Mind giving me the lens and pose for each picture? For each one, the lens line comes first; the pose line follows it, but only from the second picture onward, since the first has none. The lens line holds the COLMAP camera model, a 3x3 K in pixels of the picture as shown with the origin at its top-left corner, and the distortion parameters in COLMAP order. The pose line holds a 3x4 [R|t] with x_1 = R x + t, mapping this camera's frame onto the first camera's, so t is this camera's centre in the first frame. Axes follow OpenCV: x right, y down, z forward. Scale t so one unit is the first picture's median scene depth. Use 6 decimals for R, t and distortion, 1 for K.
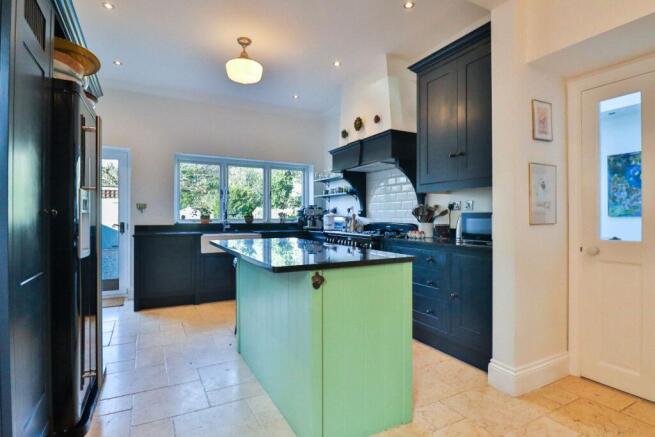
lens RADIAL K [[348.9, 0, 330.4], [0, 348.9, 216.8], [0, 0, 1]] dist [-0.003674, -0.000627]
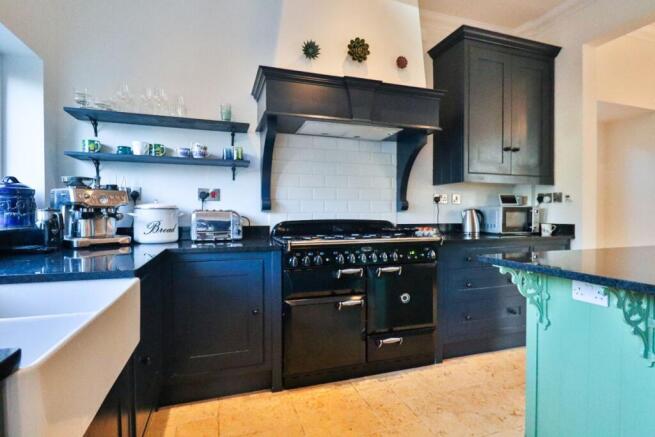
lens RADIAL K [[315.4, 0, 327.4], [0, 315.4, 214.4], [0, 0, 1]] dist [-0.003735, -0.000392]
pose [[0.161761, -0.013240, 0.986741, -0.479001], [0.002460, 0.999912, 0.013013, -0.000865], [-0.986827, 0.000323, 0.161779, 1.039384]]
